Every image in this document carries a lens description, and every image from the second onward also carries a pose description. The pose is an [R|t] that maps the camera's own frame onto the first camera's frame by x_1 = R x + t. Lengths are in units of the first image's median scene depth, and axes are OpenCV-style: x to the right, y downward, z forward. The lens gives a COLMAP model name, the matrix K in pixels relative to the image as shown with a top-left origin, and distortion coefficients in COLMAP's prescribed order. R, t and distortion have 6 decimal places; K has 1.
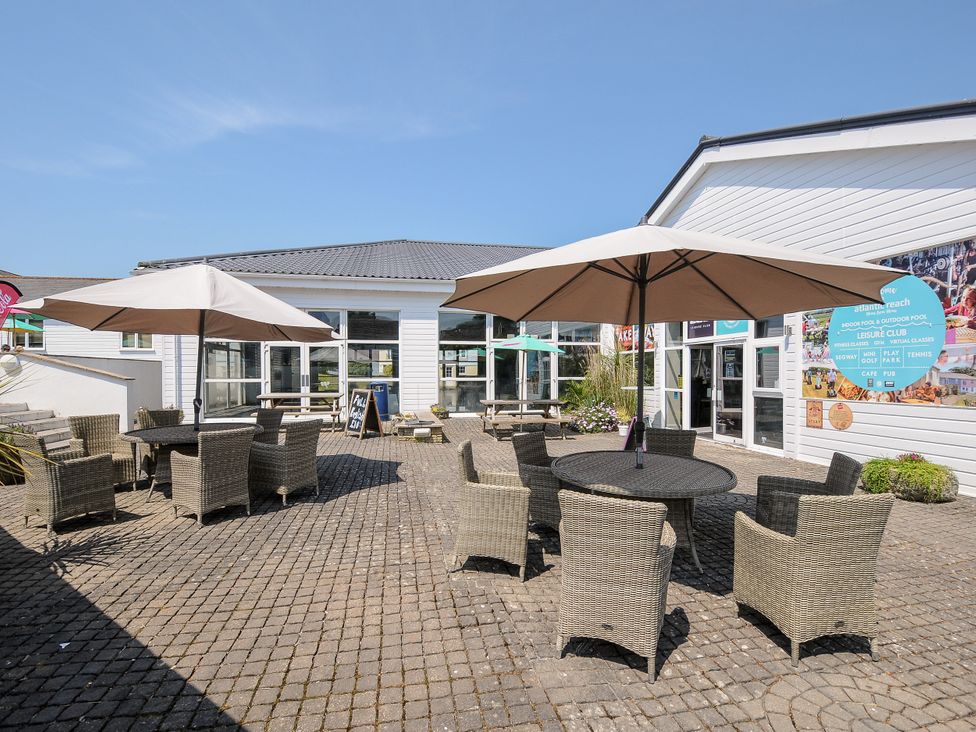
lens RADIAL K [[480.6, 0, 488.0], [0, 480.6, 366.0], [0, 0, 1]] dist [0.023769, -0.028187]
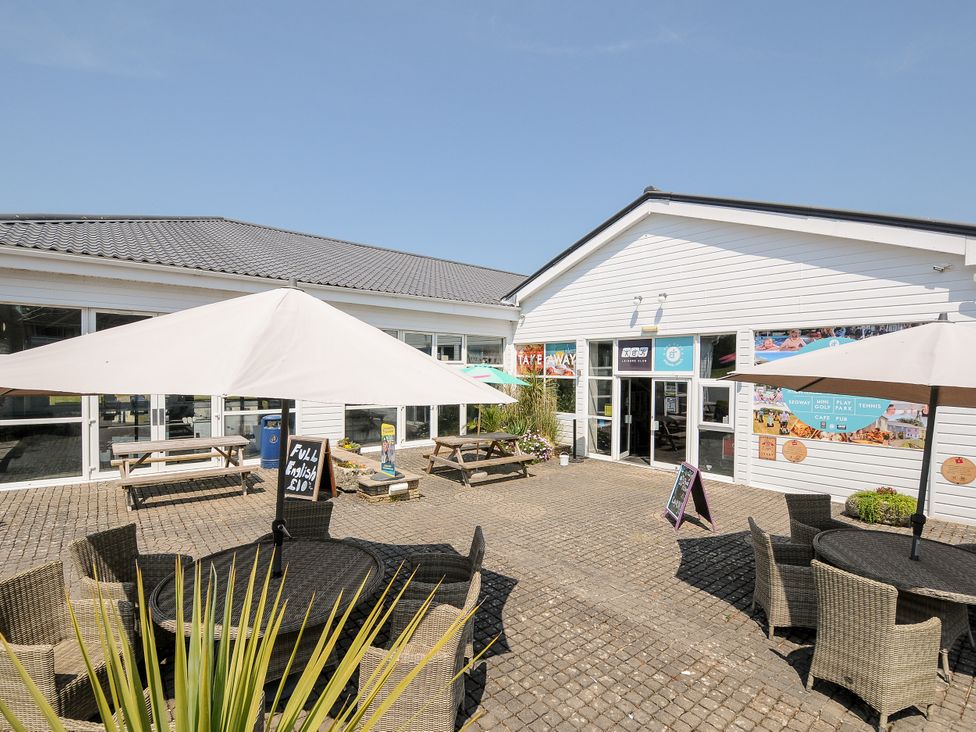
lens RADIAL K [[480.6, 0, 488.0], [0, 480.6, 366.0], [0, 0, 1]] dist [0.023769, -0.028187]
pose [[0.881821, 0.014321, 0.471366, -0.458457], [-0.018488, 0.999820, 0.004210, -0.087636], [-0.471221, -0.012427, 0.881927, 0.257576]]
